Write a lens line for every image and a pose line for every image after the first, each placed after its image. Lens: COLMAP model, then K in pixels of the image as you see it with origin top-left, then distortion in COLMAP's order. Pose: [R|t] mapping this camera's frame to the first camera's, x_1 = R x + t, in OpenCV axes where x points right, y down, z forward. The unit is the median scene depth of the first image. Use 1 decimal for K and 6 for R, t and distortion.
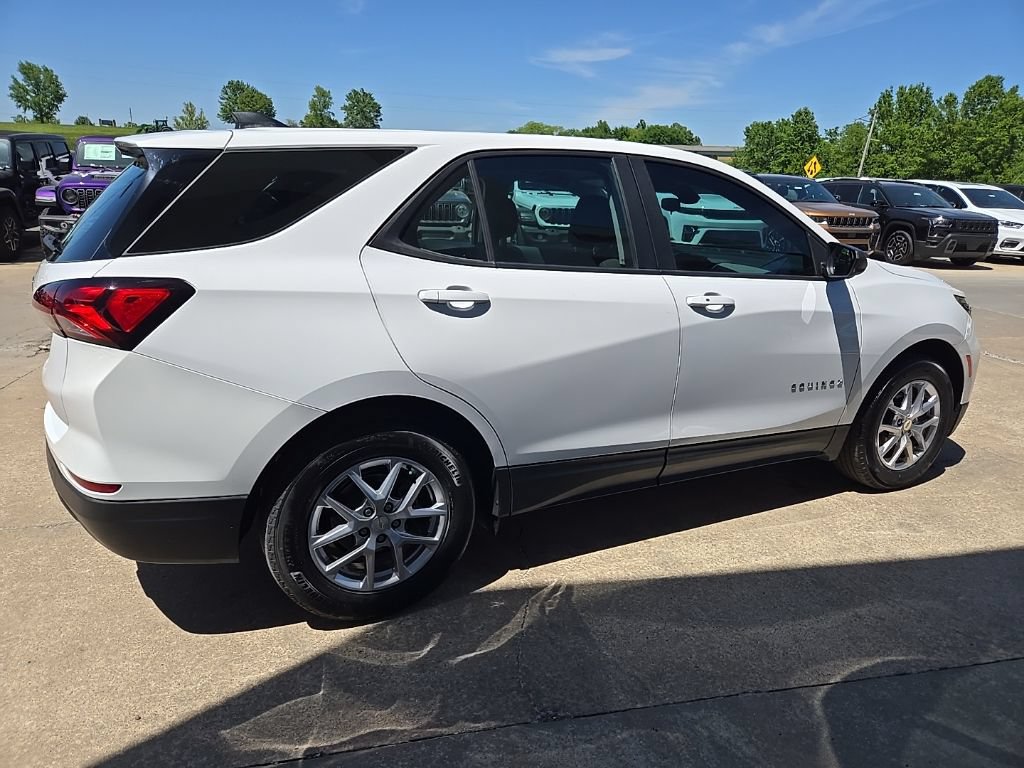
lens RADIAL K [[684.7, 0, 509.6], [0, 684.7, 389.6], [0, 0, 1]] dist [0.070052, -0.050905]
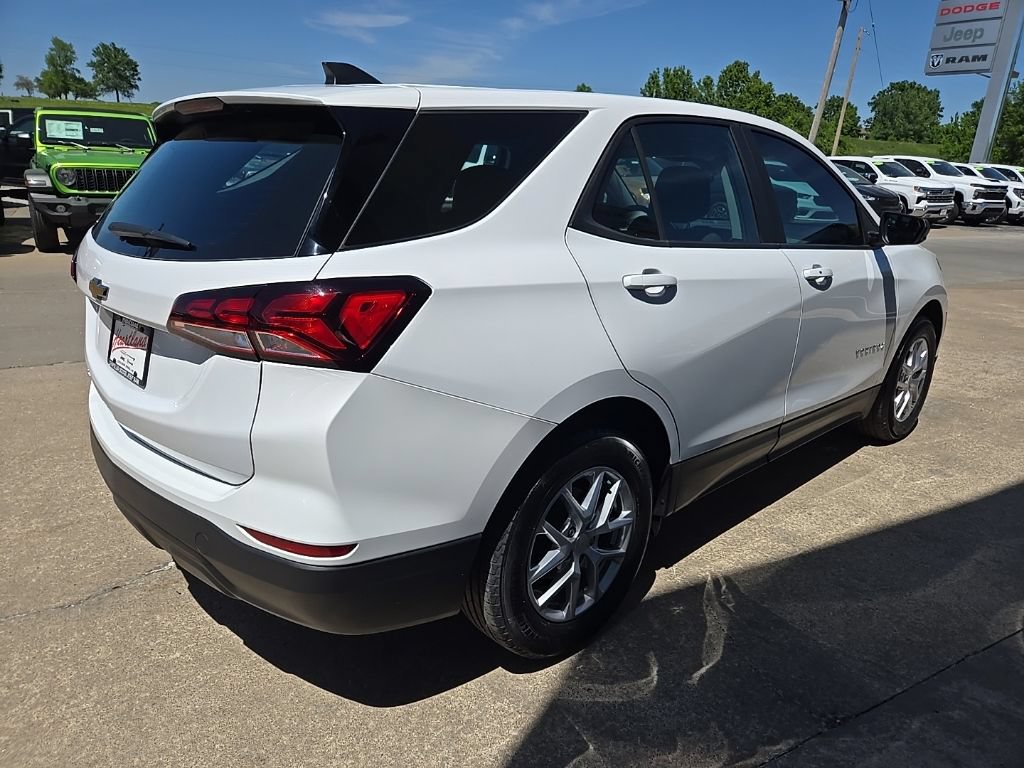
lens RADIAL K [[686.0, 0, 510.0], [0, 686.0, 388.3], [0, 0, 1]] dist [0.066745, -0.051839]
pose [[0.959360, -0.085972, 0.268768, -0.481683], [0.076553, 0.996034, 0.045351, -0.048679], [-0.271601, -0.022933, 0.962137, 0.174009]]
